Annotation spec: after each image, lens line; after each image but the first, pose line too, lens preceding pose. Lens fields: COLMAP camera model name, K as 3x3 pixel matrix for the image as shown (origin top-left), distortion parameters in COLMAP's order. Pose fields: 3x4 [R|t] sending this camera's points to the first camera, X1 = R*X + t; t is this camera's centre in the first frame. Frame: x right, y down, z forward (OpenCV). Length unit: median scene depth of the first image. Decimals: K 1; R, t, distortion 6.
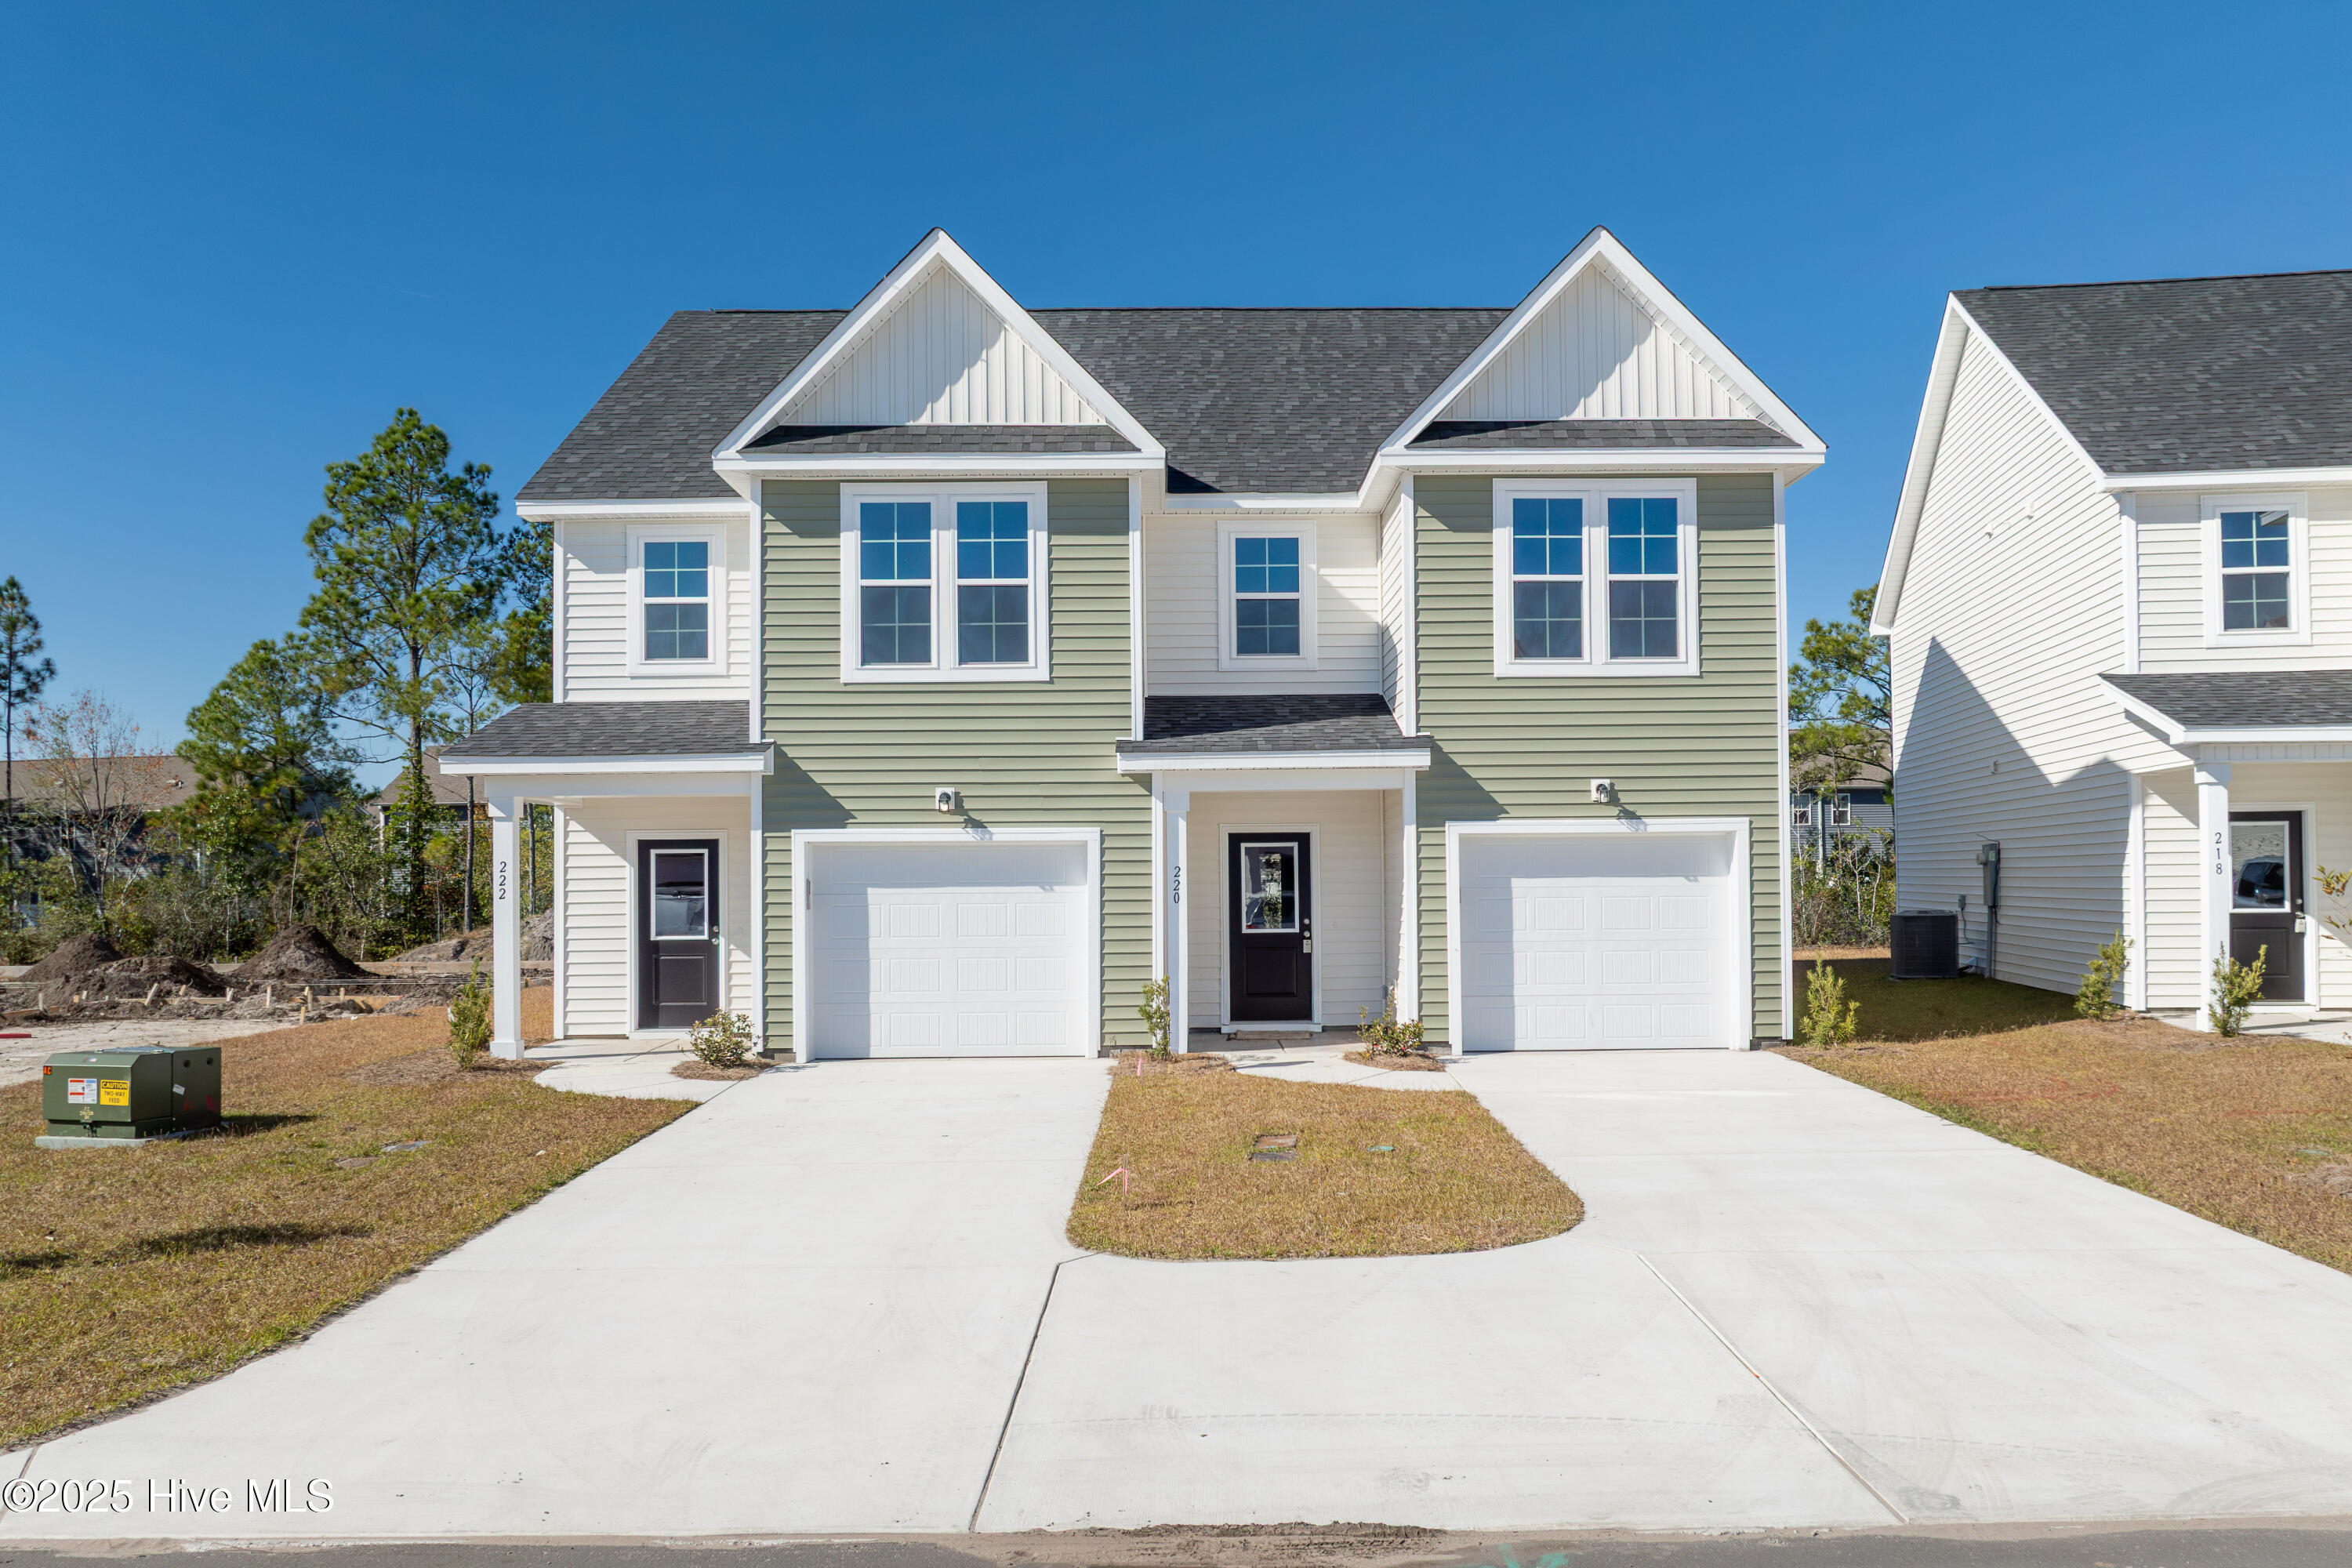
lens RADIAL K [[1720.5, 0, 1174.4], [0, 1720.5, 846.5], [0, 0, 1]] dist [-0.028040, -0.005989]
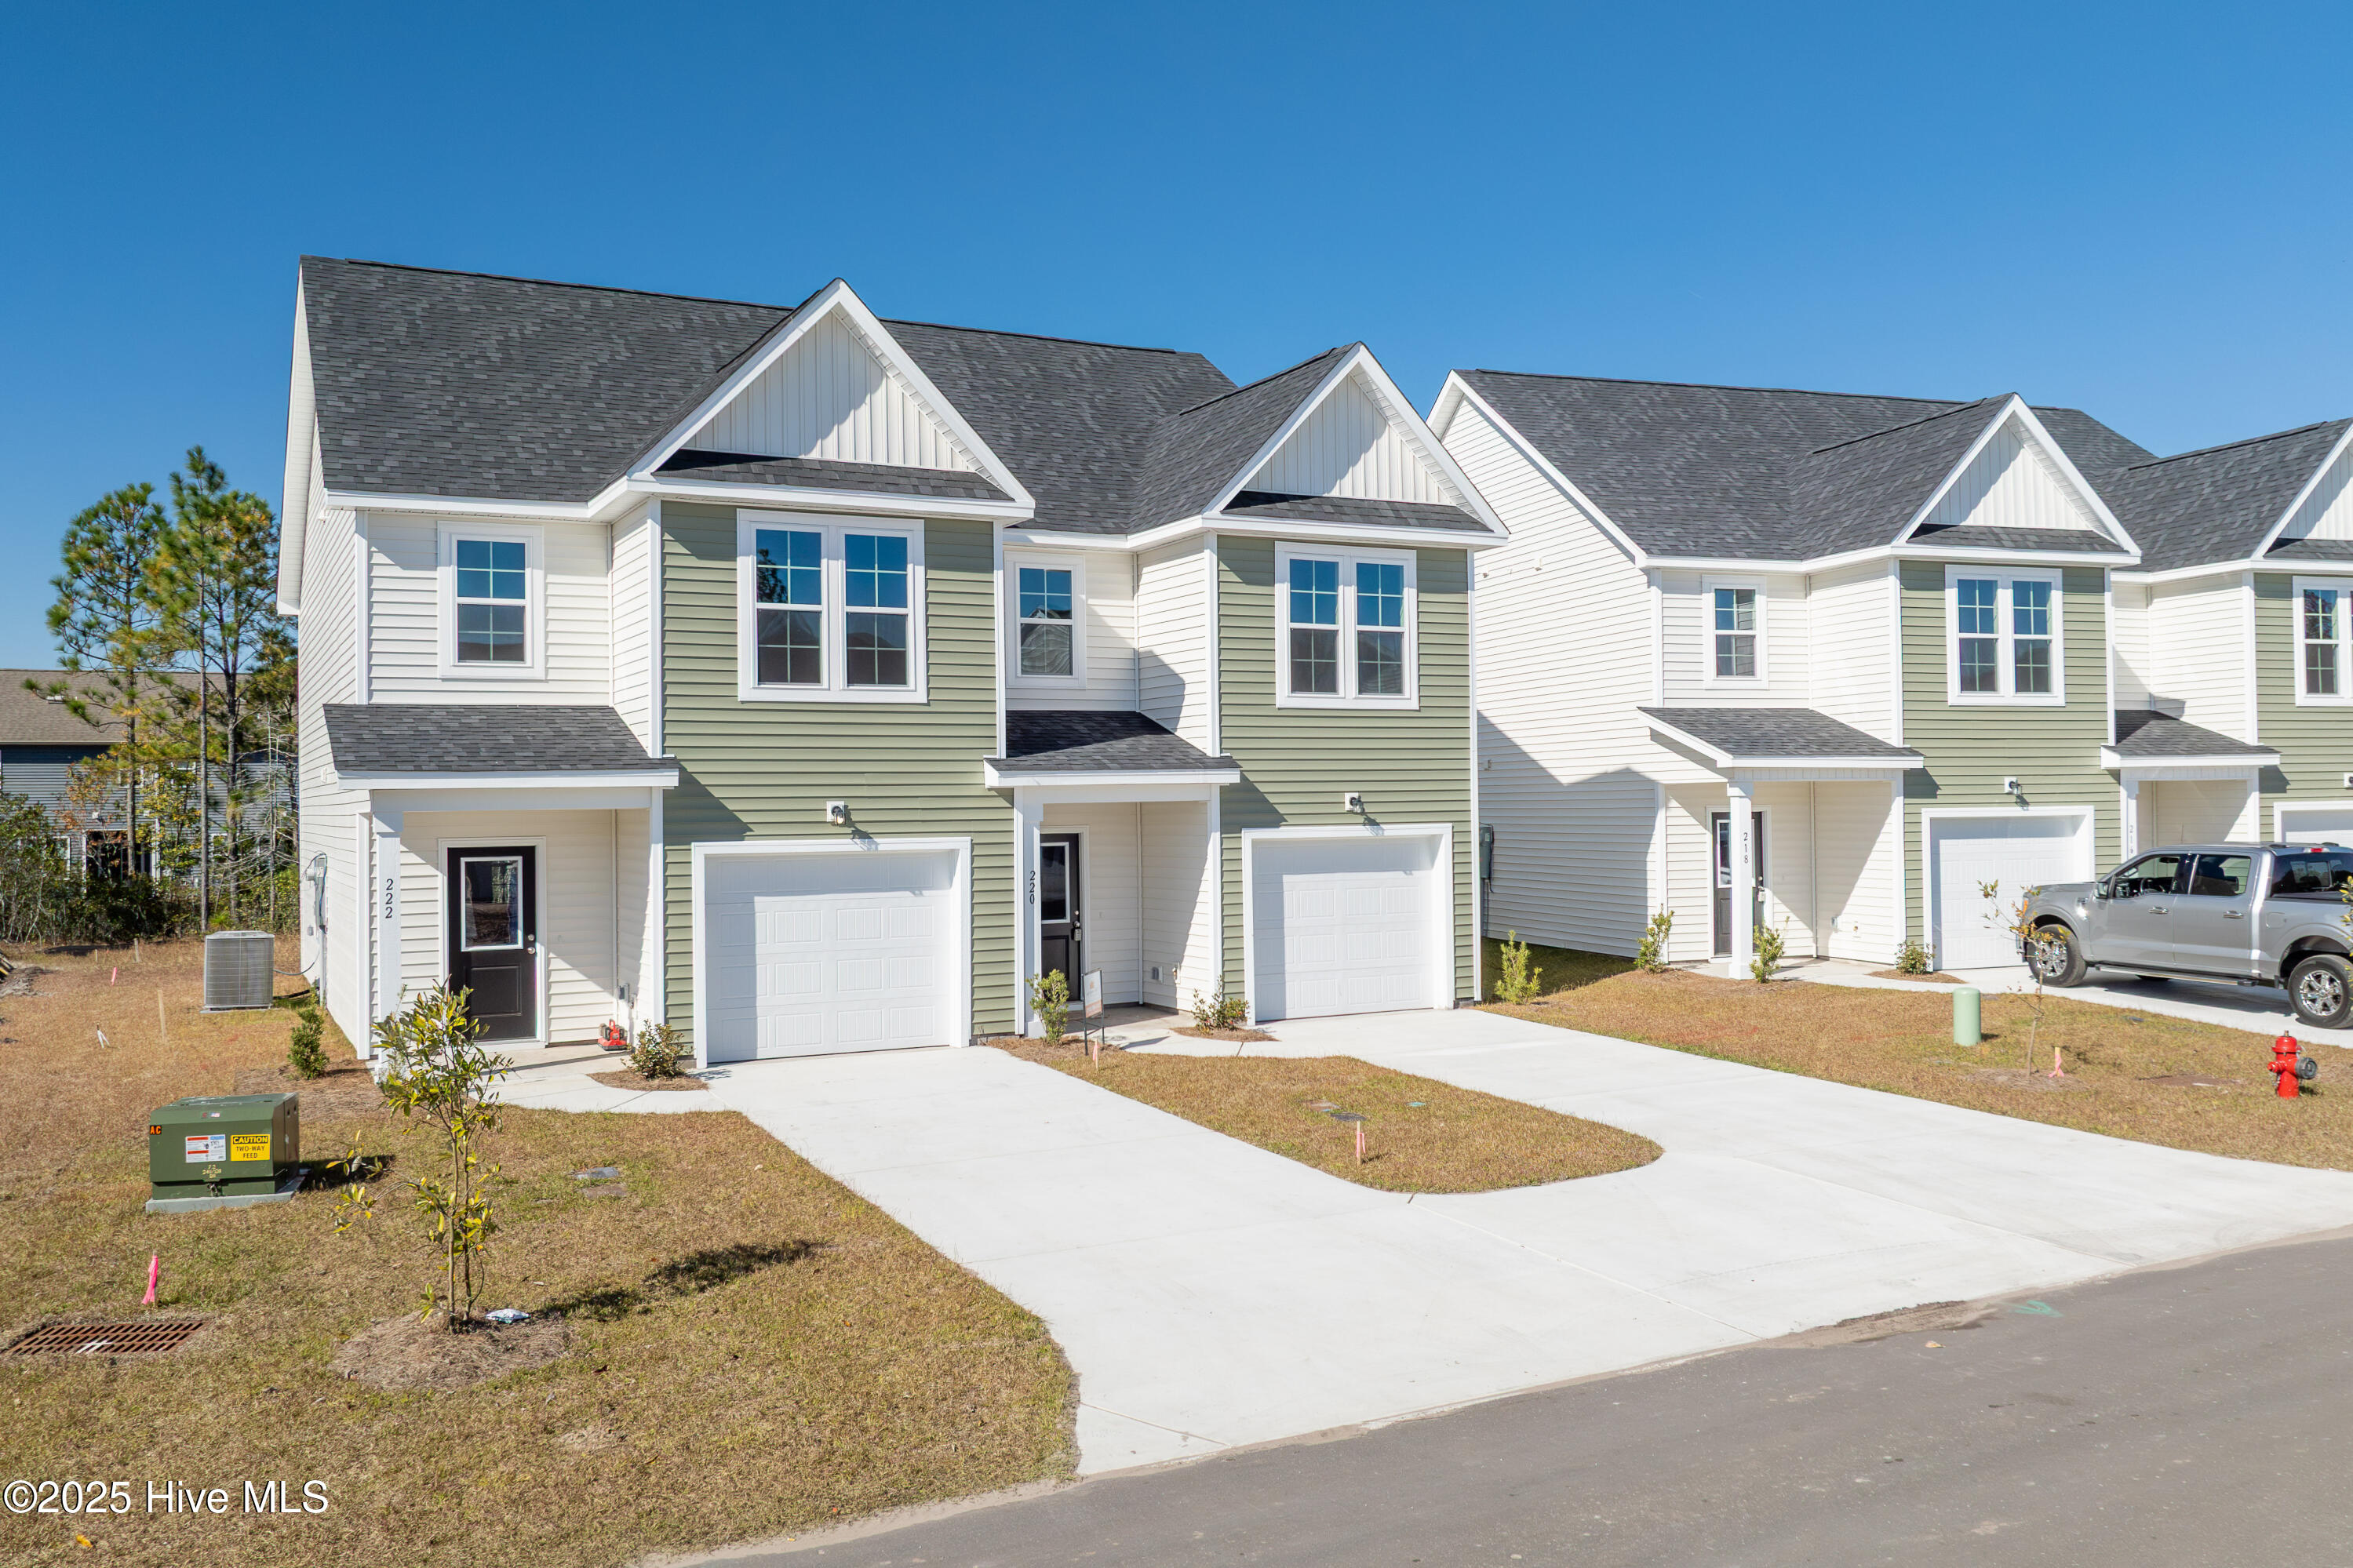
lens RADIAL K [[1840.5, 0, 1135.1], [0, 1840.5, 781.4], [0, 0, 1]] dist [-0.015977, -0.003216]
pose [[0.899041, 0.003026, 0.437854, -0.462805], [-0.002519, 0.999995, -0.001739, -0.044748], [-0.437857, 0.000461, 0.899045, -0.107960]]
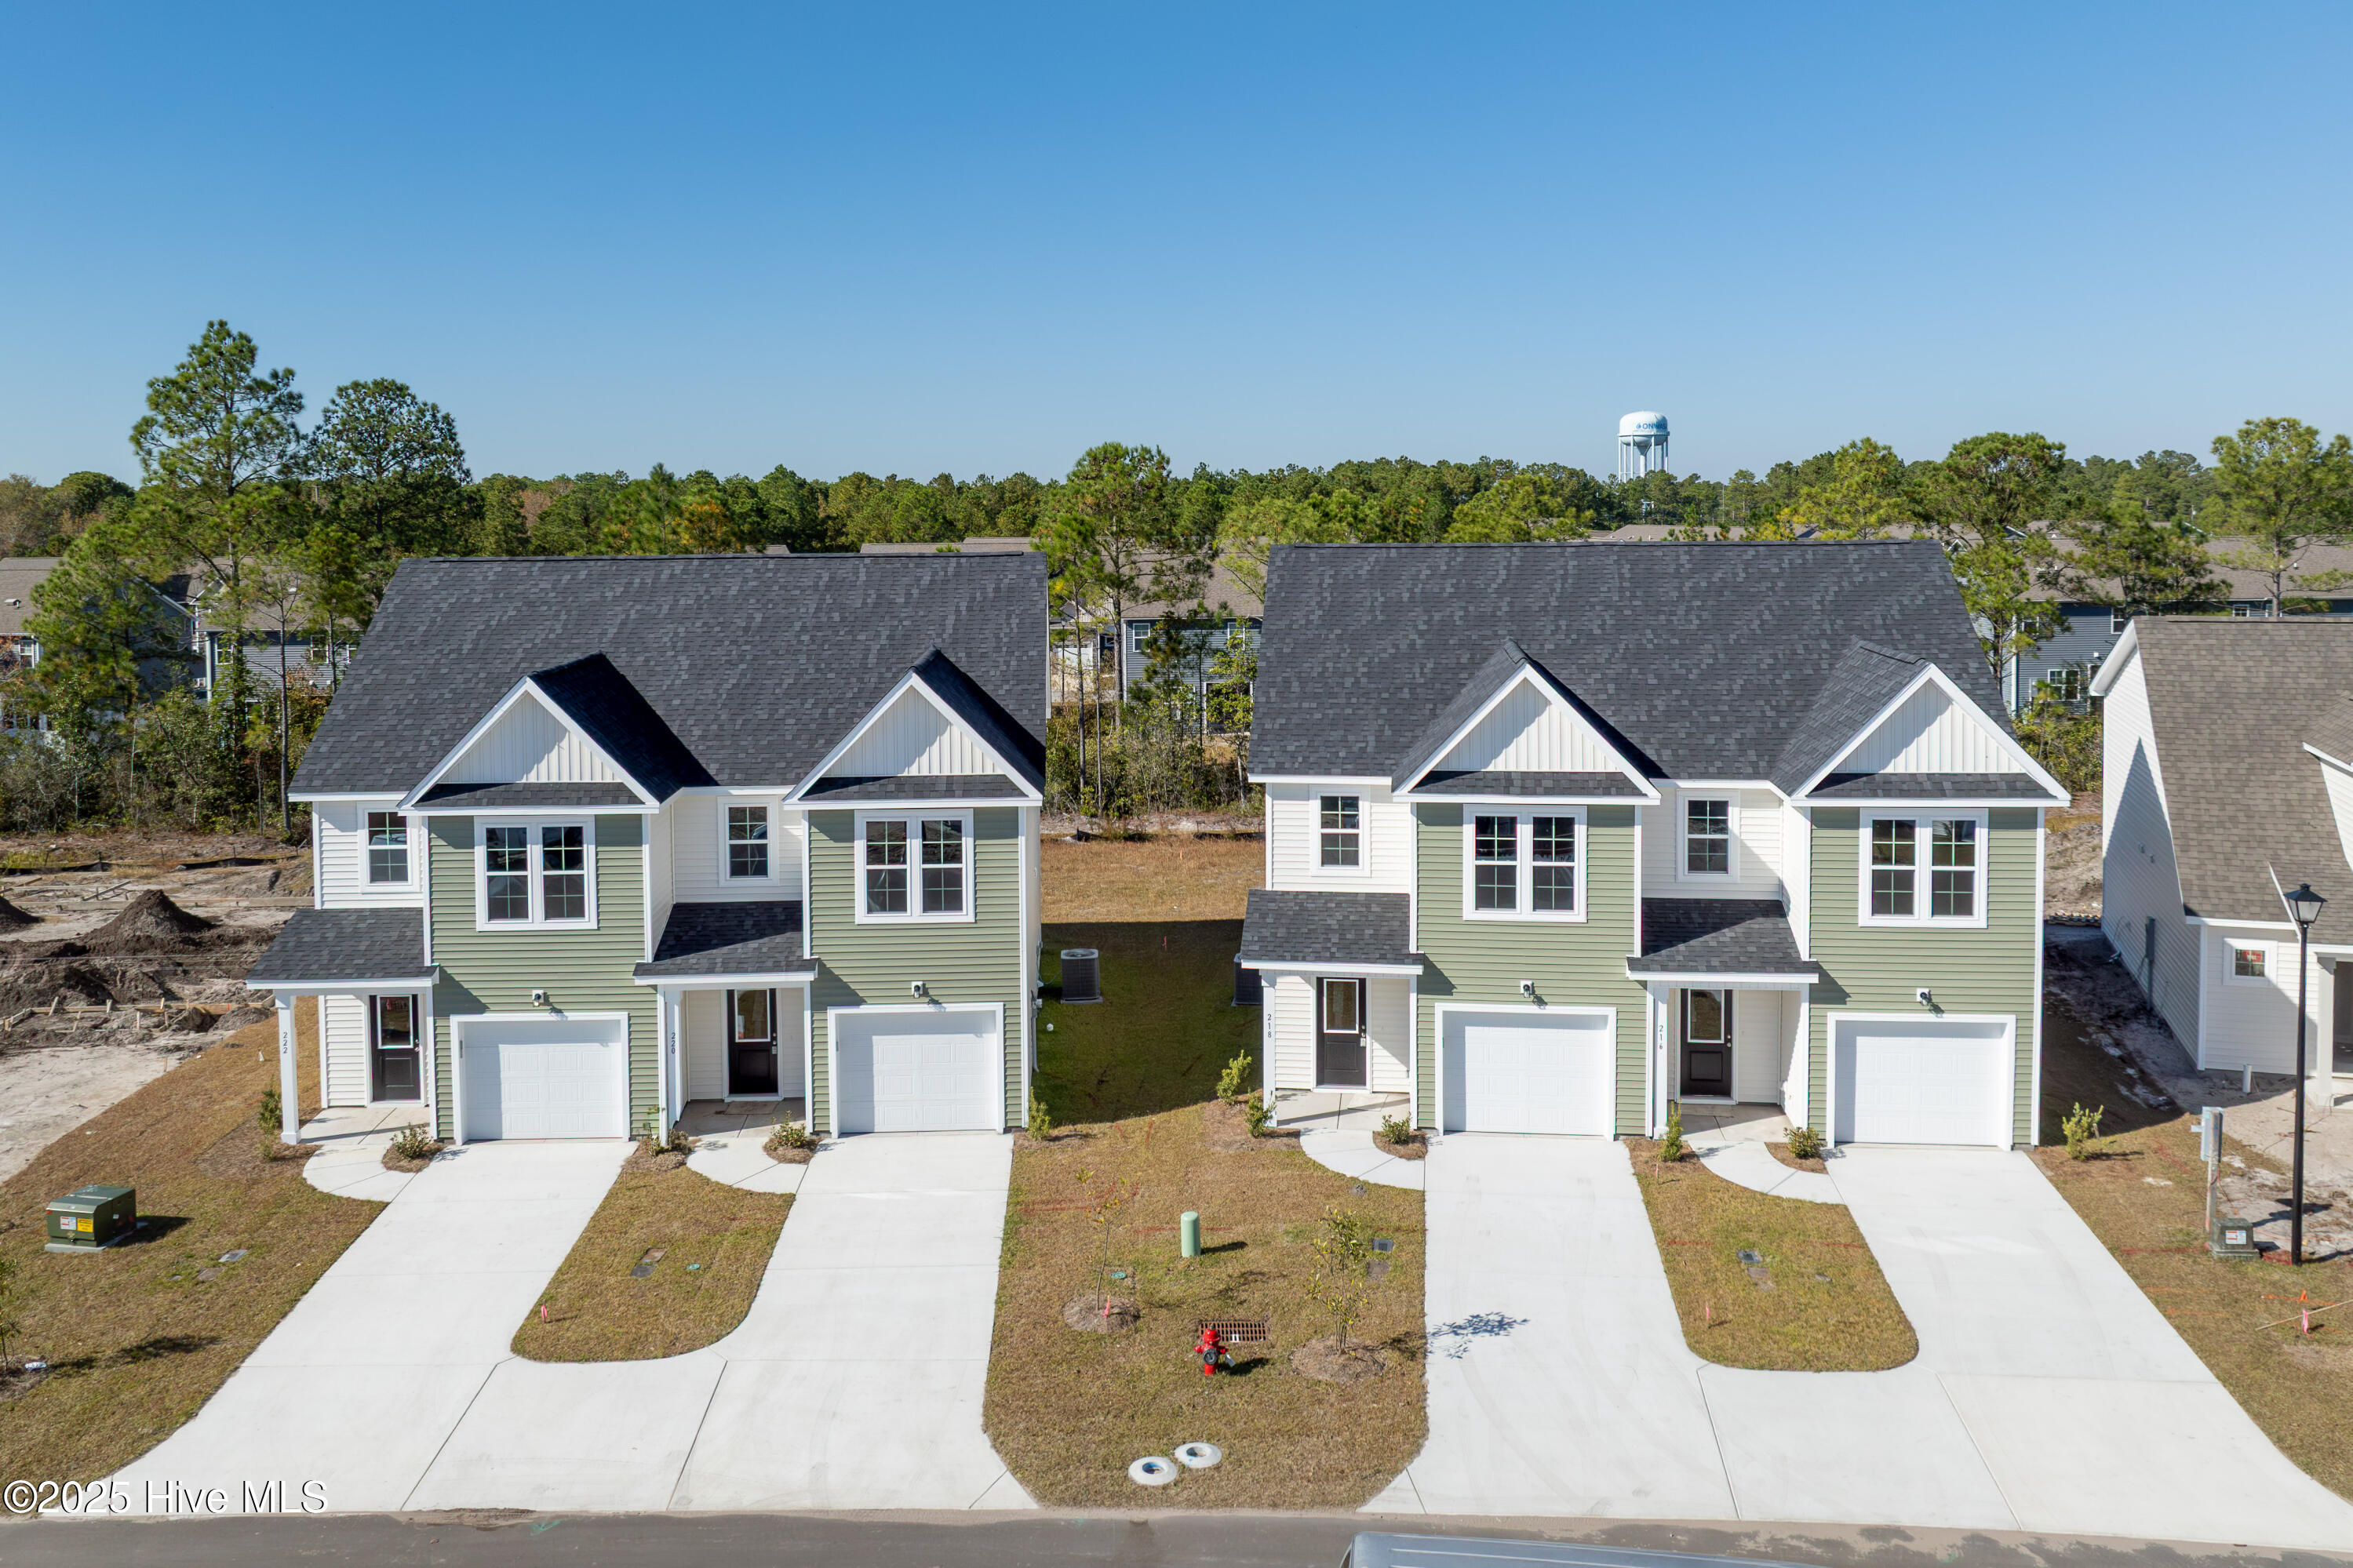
lens RADIAL K [[1791.6, 0, 1076.4], [0, 1791.6, 634.8], [0, 0, 1]] dist [-0.017825, -0.005914]
pose [[0.999810, -0.001258, 0.019473, 0.375088], [-0.000025, 0.997839, 0.065712, -0.510015], [-0.019513, -0.065700, 0.997649, -0.792261]]
